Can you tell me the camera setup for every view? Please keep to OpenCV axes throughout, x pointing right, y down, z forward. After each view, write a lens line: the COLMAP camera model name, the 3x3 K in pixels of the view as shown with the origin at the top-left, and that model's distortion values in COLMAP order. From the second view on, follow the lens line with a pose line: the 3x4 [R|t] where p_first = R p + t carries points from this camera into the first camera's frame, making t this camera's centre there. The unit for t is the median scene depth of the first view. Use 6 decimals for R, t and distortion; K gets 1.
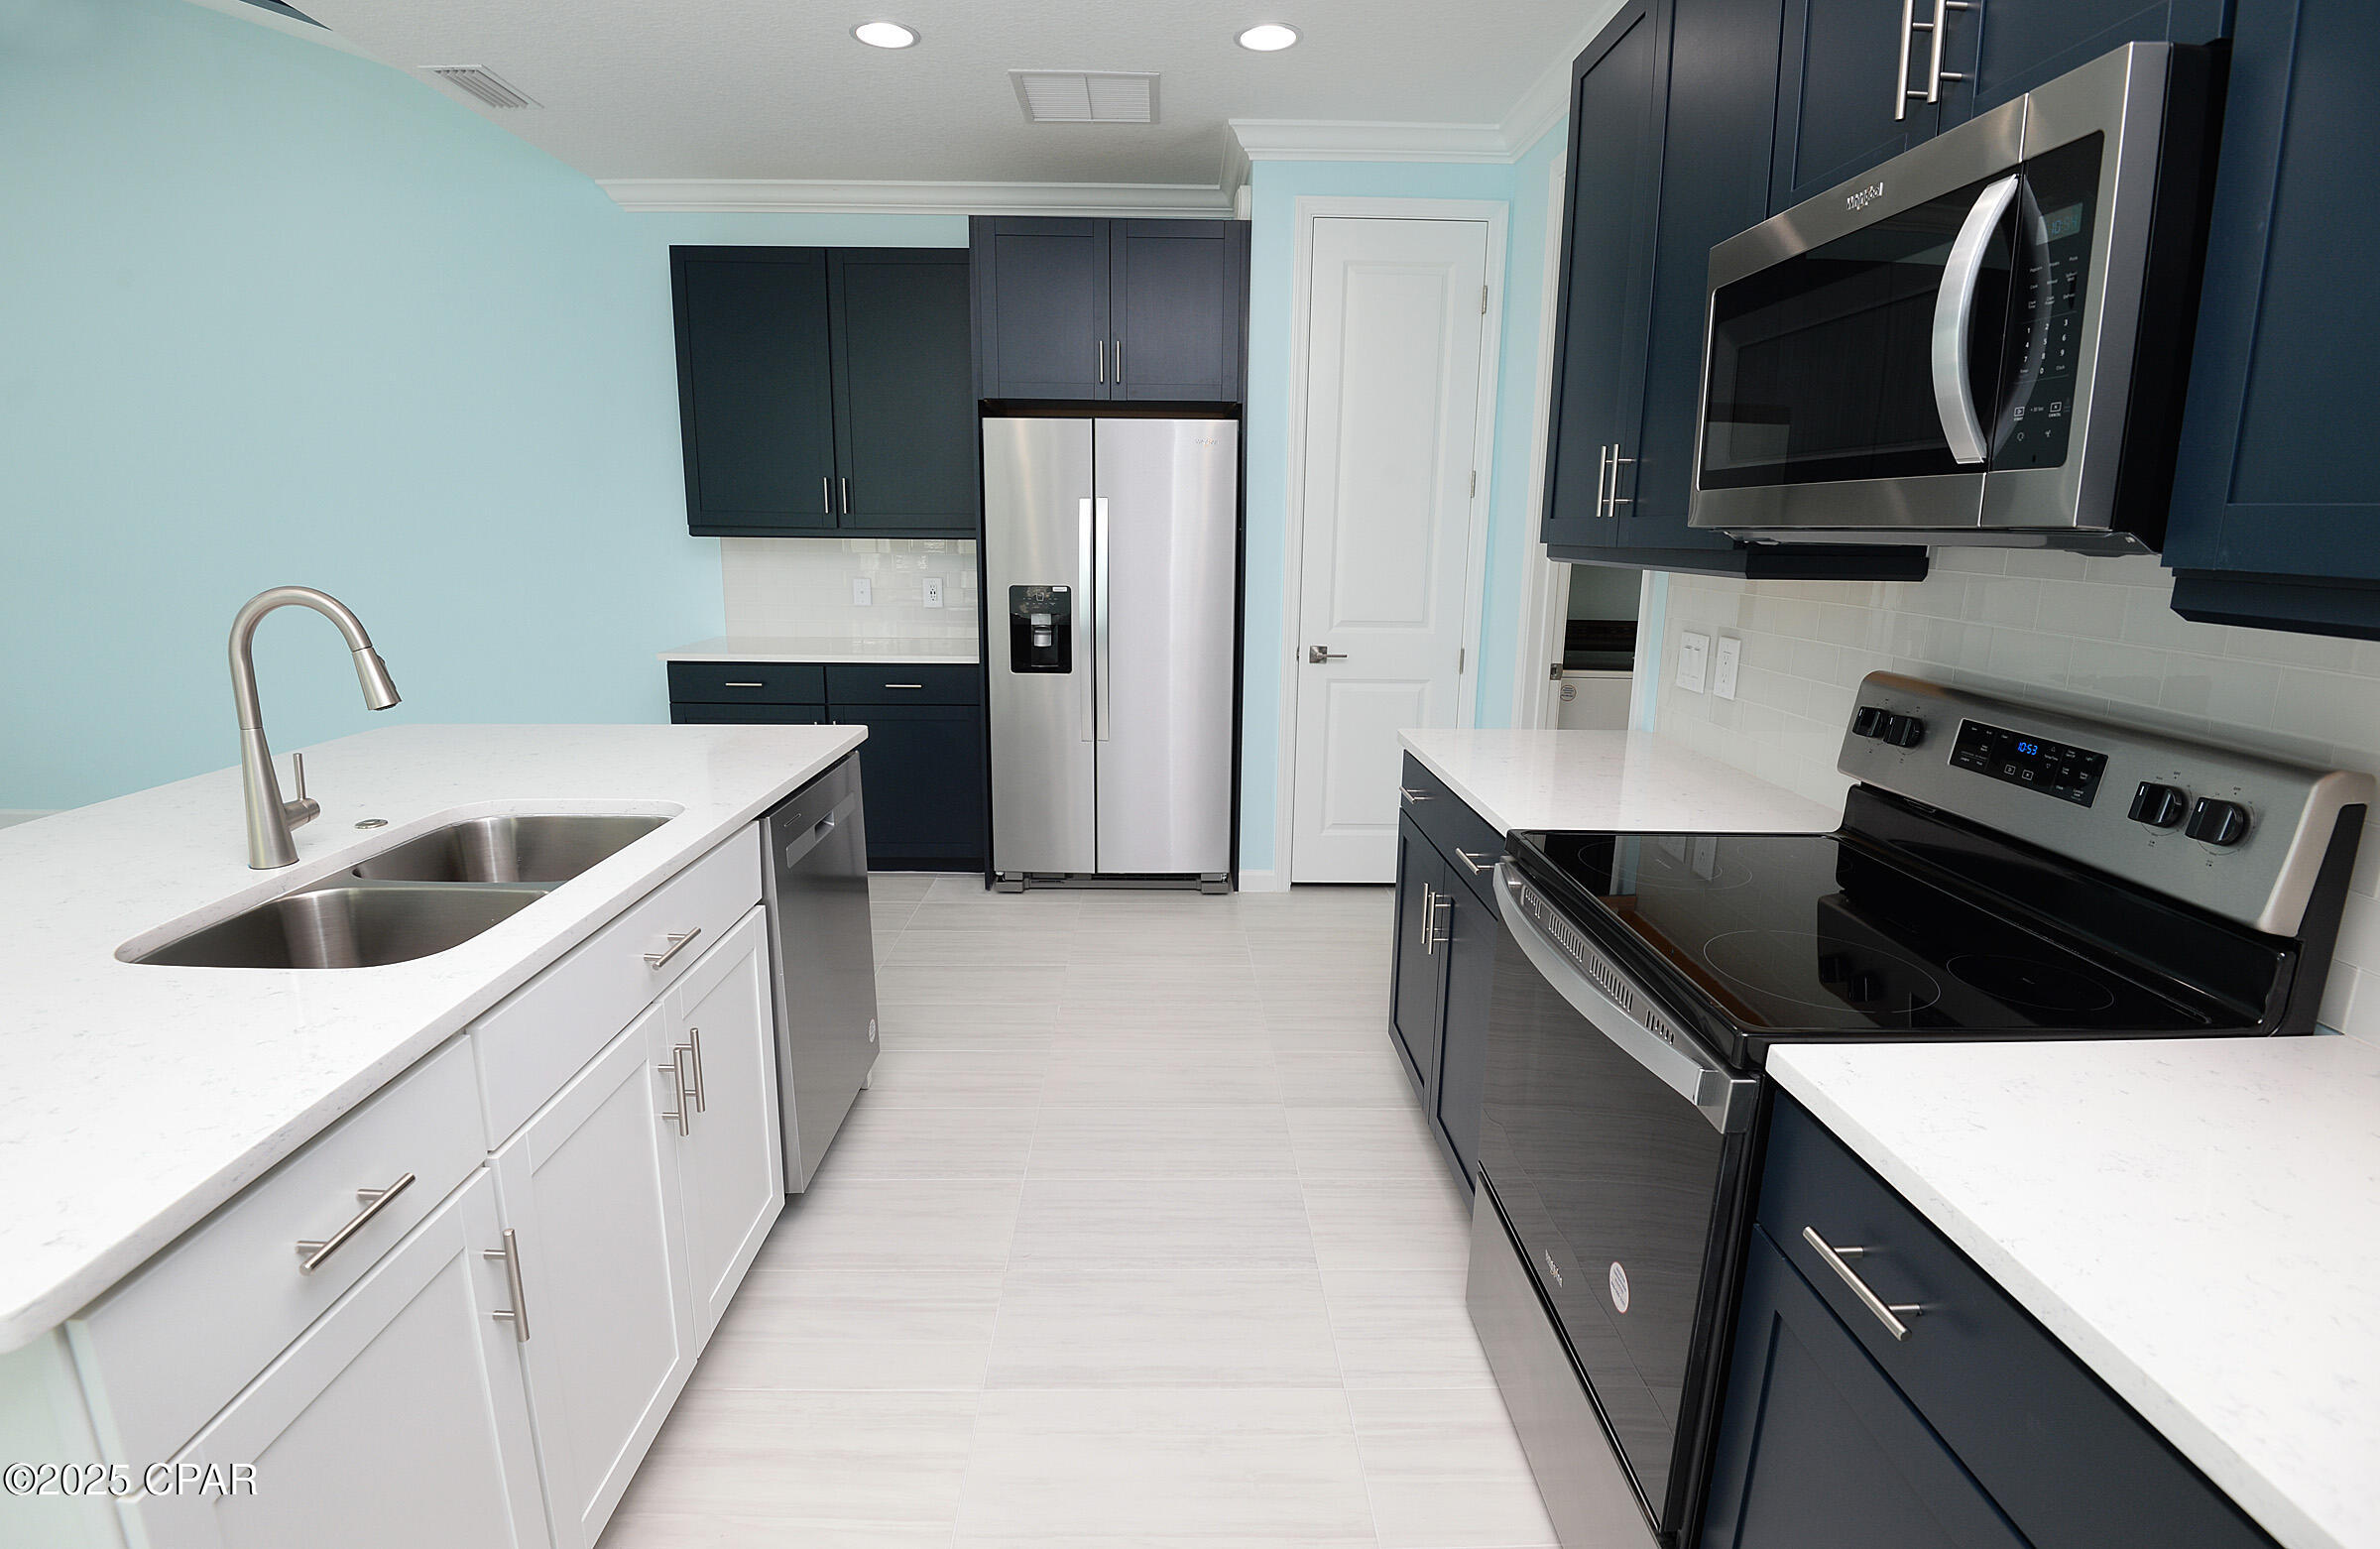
lens RADIAL K [[1103.9, 0, 1187.4], [0, 1103.9, 759.3], [0, 0, 1]] dist [-0.014457, -0.001240]
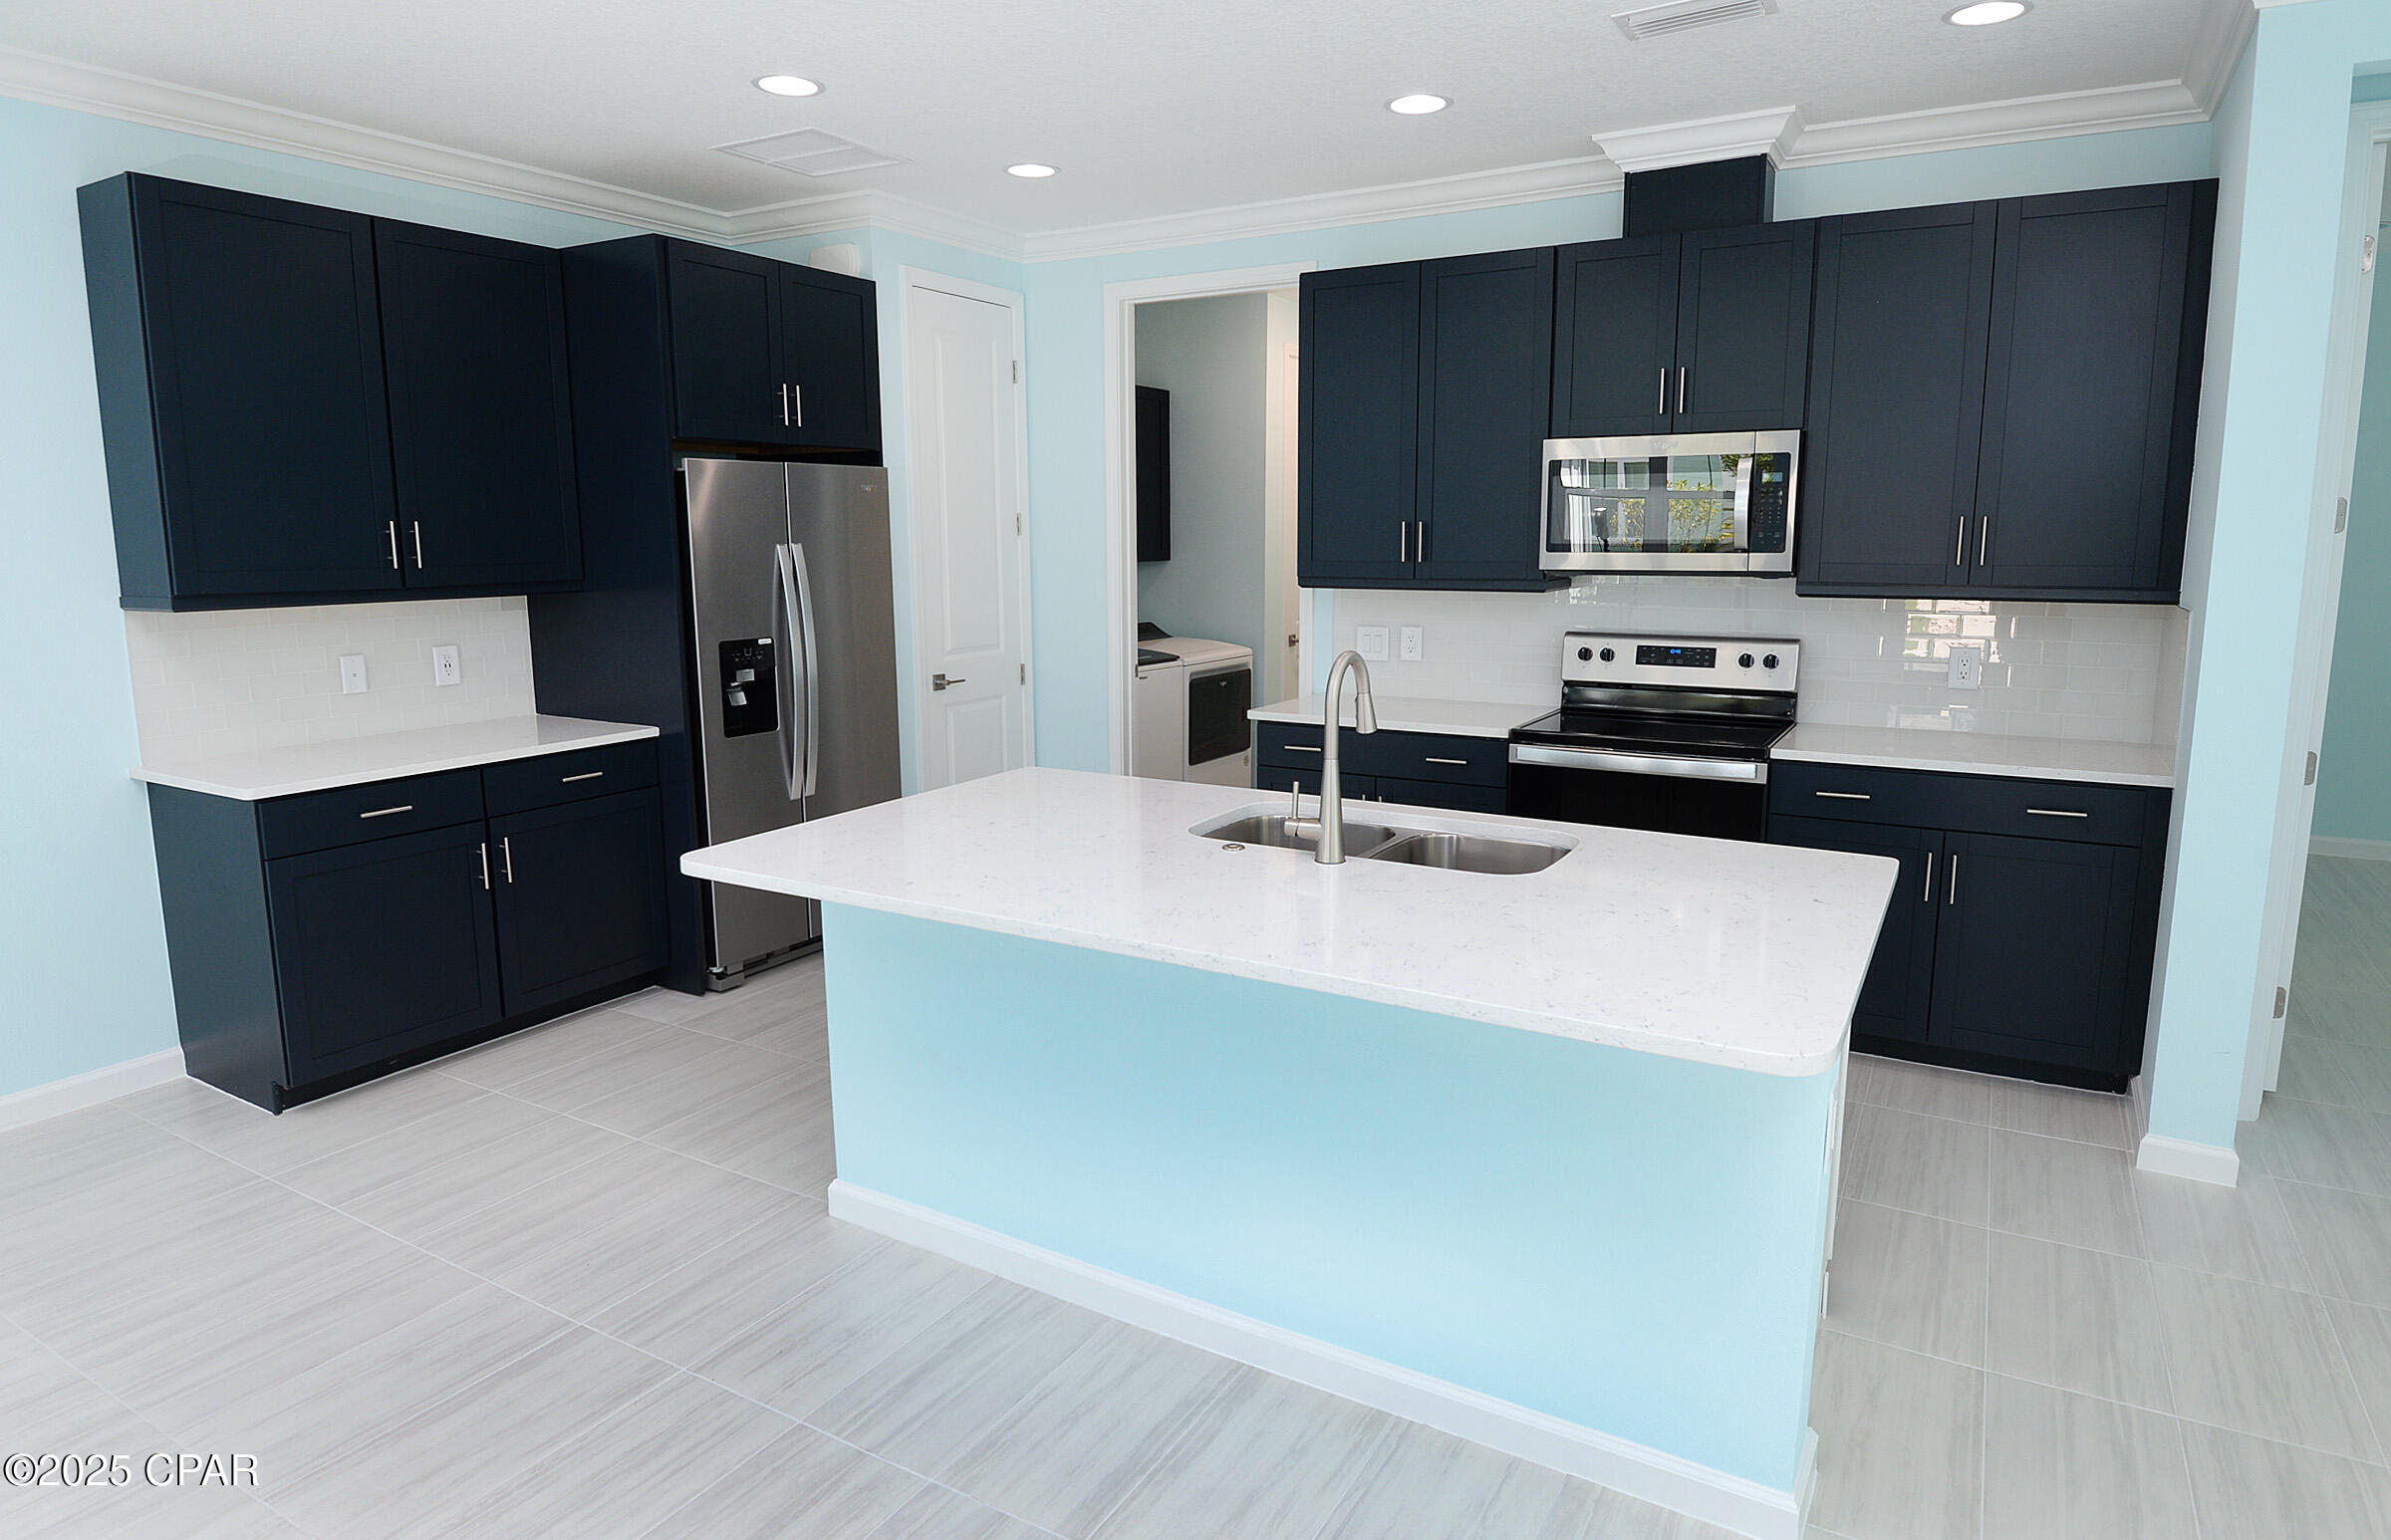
lens RADIAL K [[1364.5, 0, 1200.0], [0, 1364.5, 746.8], [0, 0, 1]] dist [0.002178, -0.001998]
pose [[0.524501, -0.147803, 0.838482, -1.475287], [0.185332, 0.981022, 0.056997, -0.105110], [-0.830994, 0.125502, 0.541940, 0.133085]]
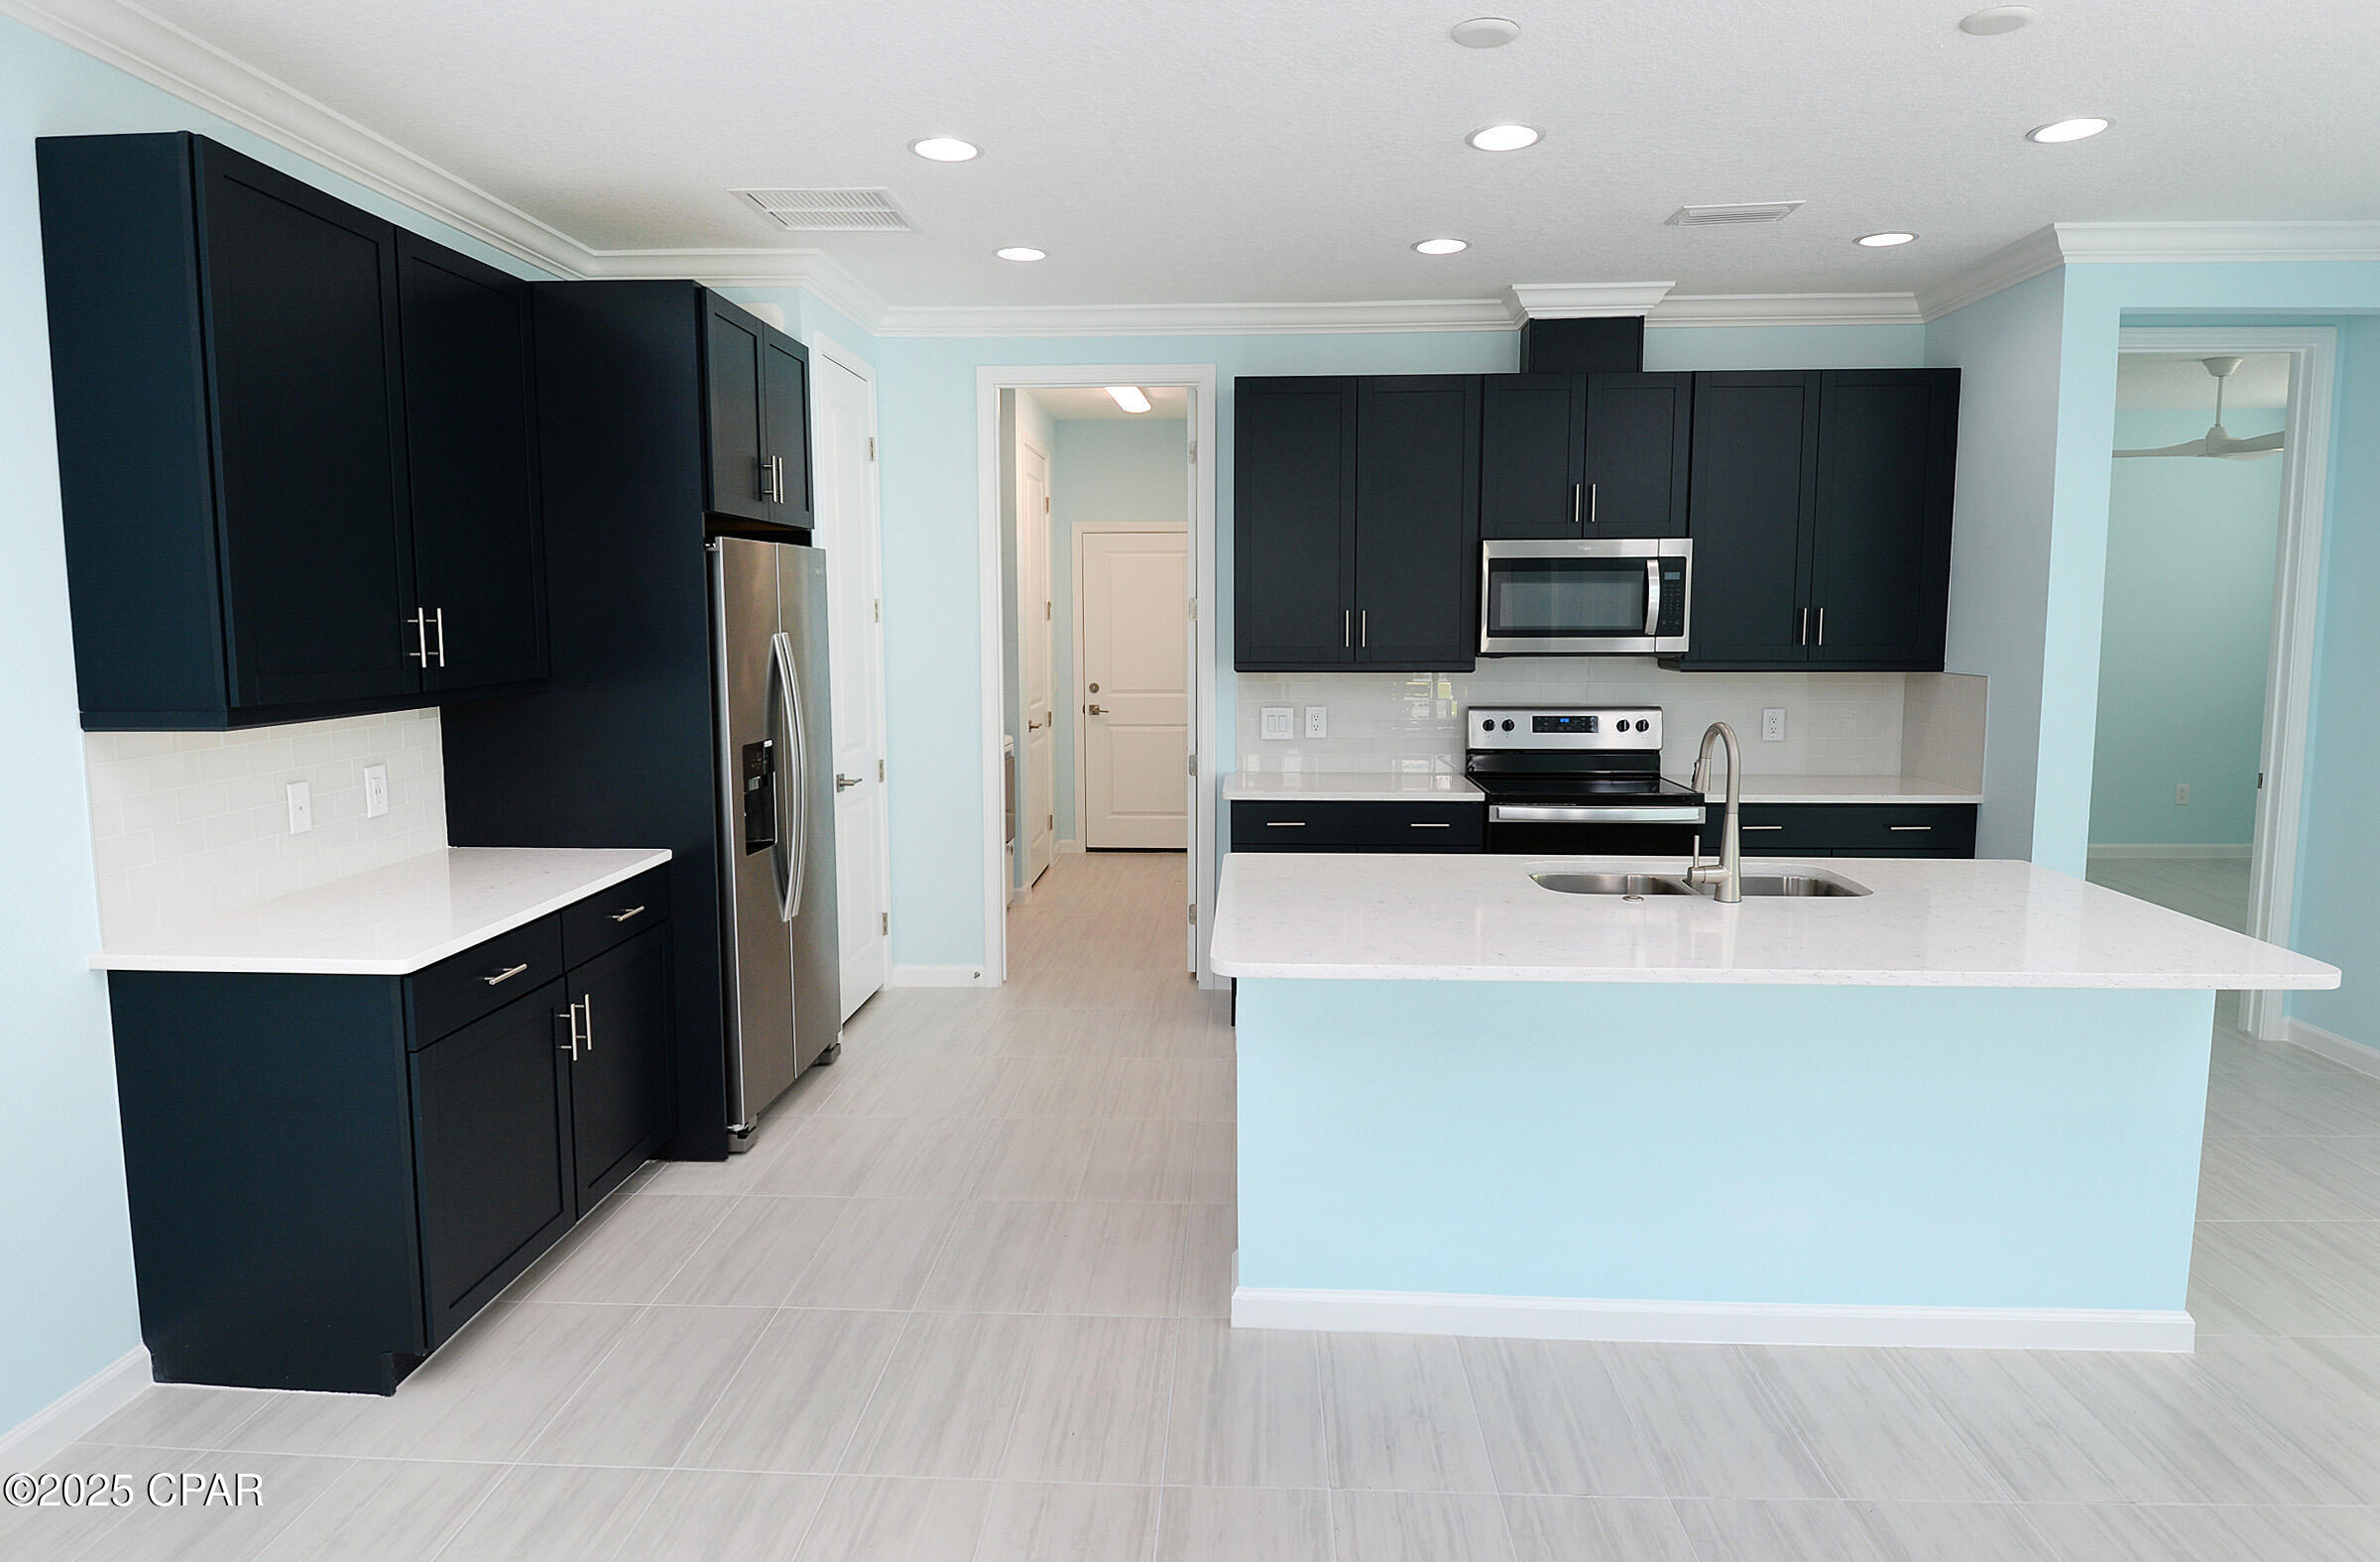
lens RADIAL K [[1386.8, 0, 1194.7], [0, 1386.8, 775.6], [0, 0, 1]] dist [0.003527, -0.013763]
pose [[0.071516, -0.128786, 0.989090, -1.822212], [0.208330, 0.971687, 0.111457, -0.293798], [-0.975440, 0.198086, 0.096321, 0.973472]]
